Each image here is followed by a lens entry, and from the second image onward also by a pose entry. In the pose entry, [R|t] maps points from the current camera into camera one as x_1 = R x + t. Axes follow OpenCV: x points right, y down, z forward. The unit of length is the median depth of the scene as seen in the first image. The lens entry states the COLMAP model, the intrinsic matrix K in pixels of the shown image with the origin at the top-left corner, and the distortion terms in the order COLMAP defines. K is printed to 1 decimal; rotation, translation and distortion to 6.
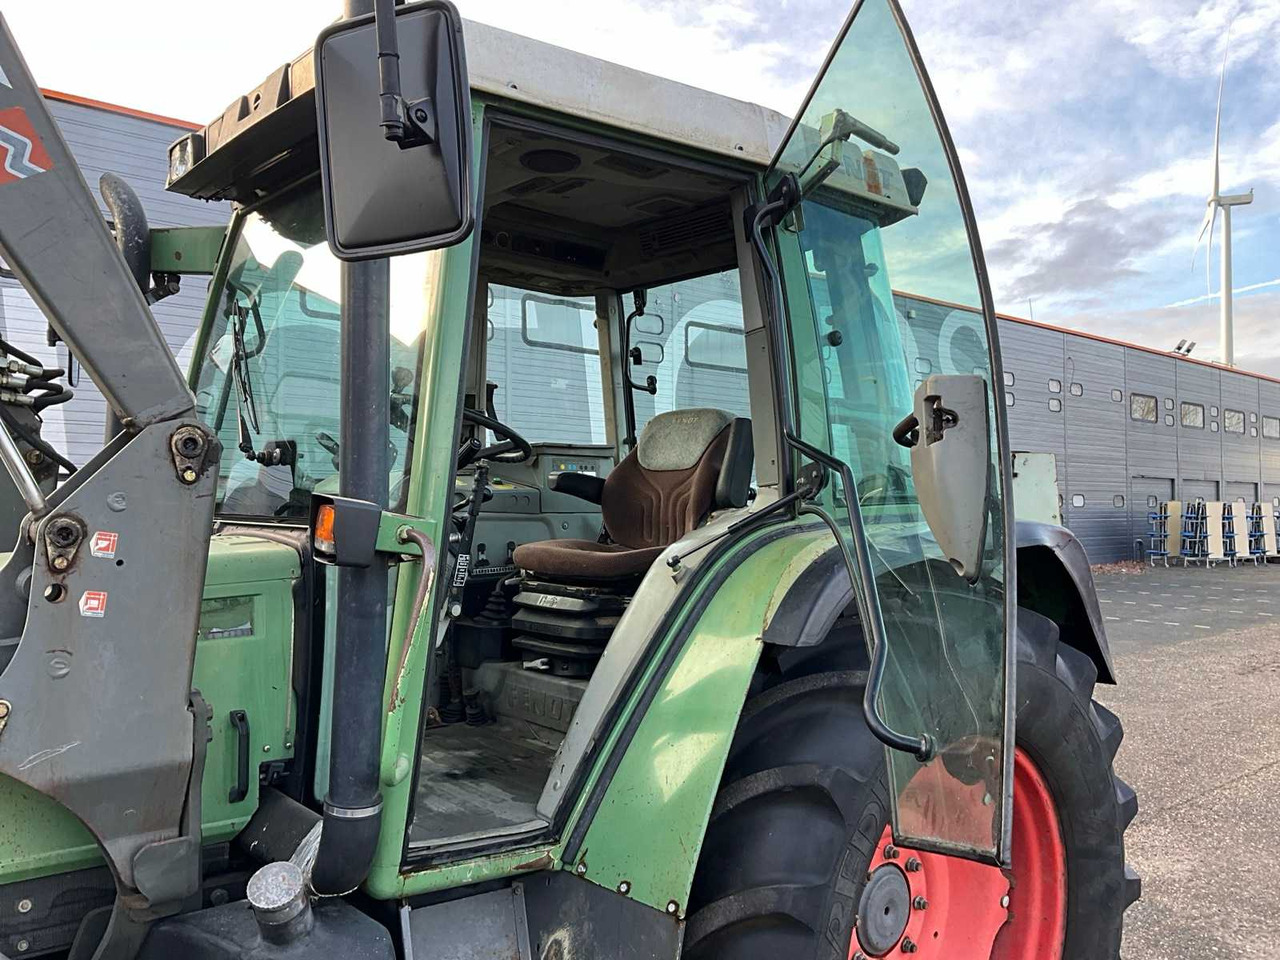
lens RADIAL K [[1056.4, 0, 658.6], [0, 1056.4, 466.2], [0, 0, 1]] dist [-0.012377, -0.006046]
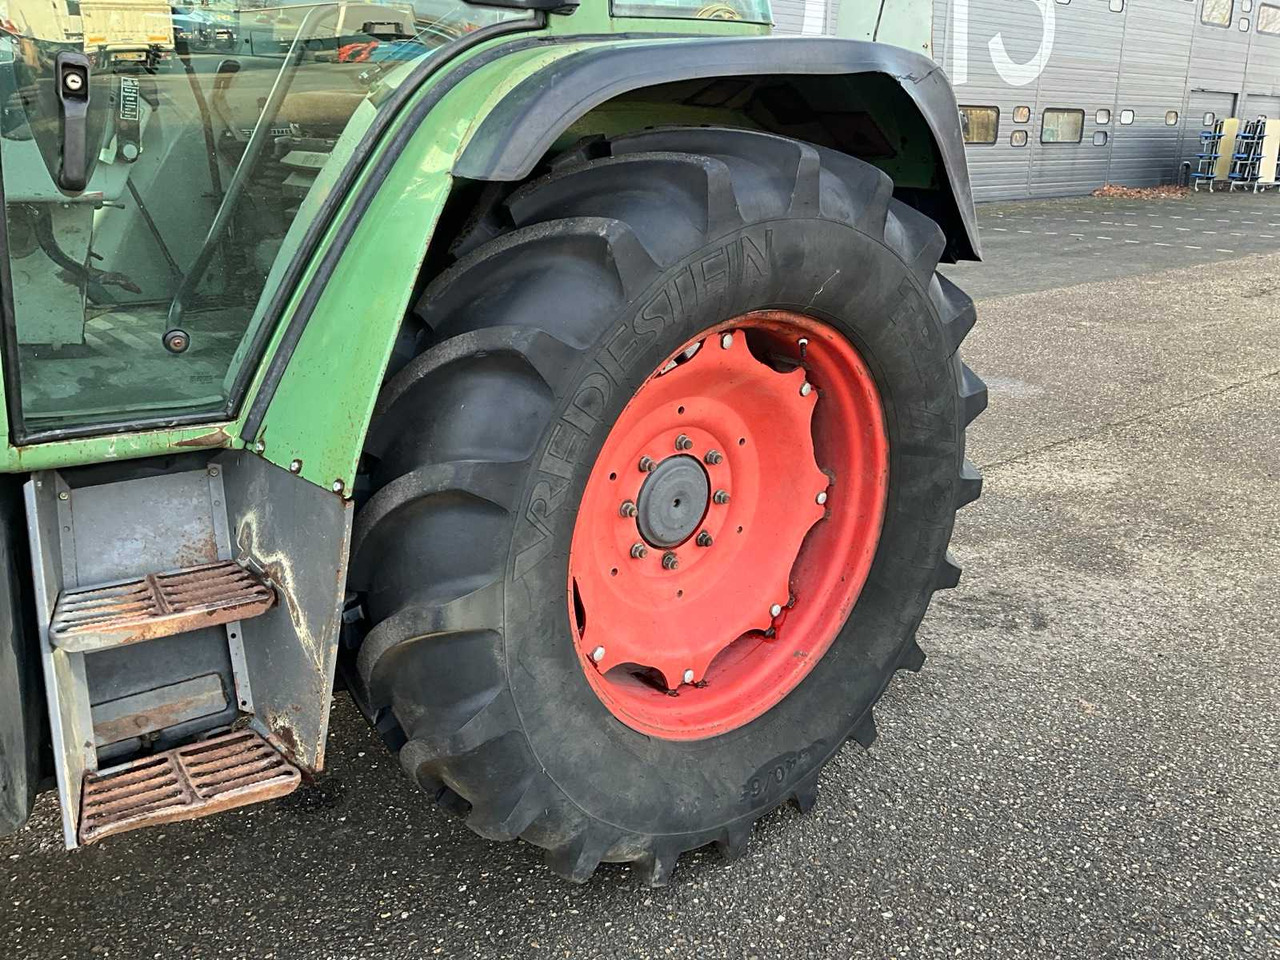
lens RADIAL K [[1034.8, 0, 643.8], [0, 1034.8, 481.2], [0, 0, 1]] dist [0.072276, -0.114333]
pose [[0.999050, 0.012805, -0.041662, 0.215280], [0.002684, 0.935980, 0.352042, 0.081677], [0.043502, -0.351819, 0.935057, 0.152992]]
